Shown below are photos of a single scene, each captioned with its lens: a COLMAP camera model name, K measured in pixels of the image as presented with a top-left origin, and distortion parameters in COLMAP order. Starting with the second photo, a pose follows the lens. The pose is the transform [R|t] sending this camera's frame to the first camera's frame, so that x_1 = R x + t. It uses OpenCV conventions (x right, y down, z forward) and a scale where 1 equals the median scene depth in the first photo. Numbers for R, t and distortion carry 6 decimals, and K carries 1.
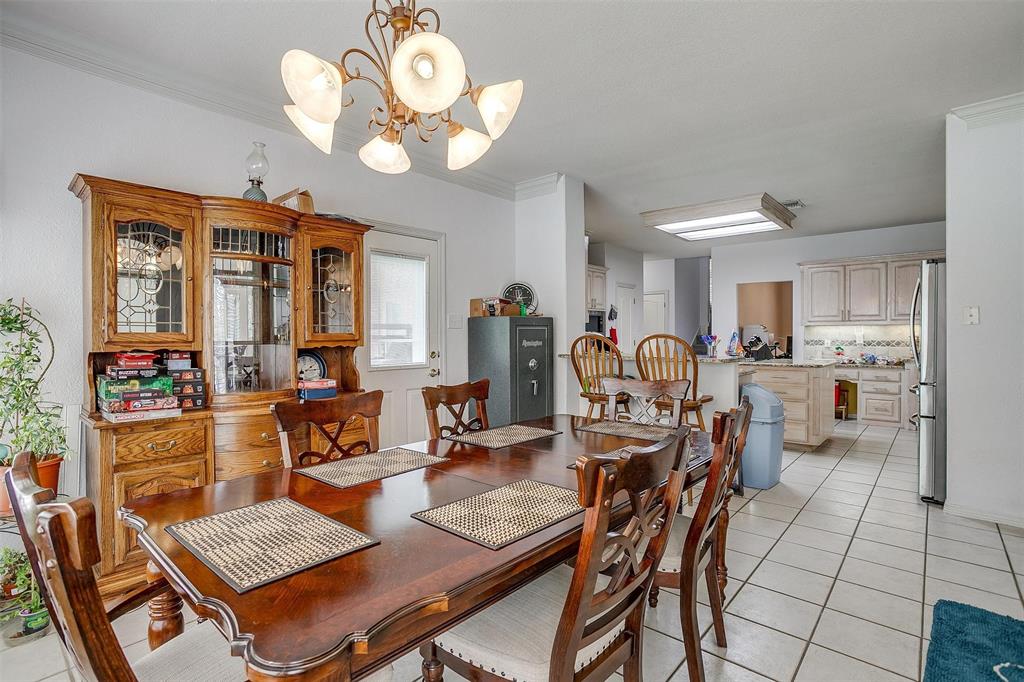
lens RADIAL K [[491.4, 0, 506.8], [0, 491.4, 336.5], [0, 0, 1]] dist [-0.029619, 0.000668]
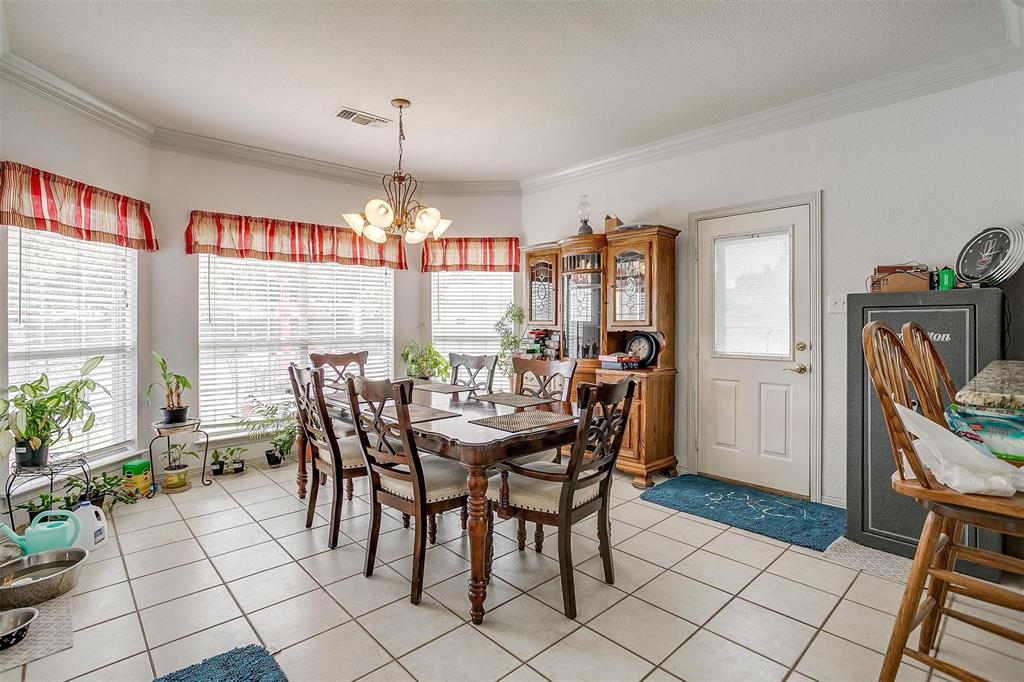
lens RADIAL K [[504.0, 0, 501.2], [0, 504.0, 318.9], [0, 0, 1]] dist [-0.048098, 0.028767]
pose [[-0.101172, -0.001336, -0.994868, 1.083136], [-0.003359, 0.999994, -0.001001, -0.009356], [0.994863, 0.003240, -0.101176, 0.902799]]
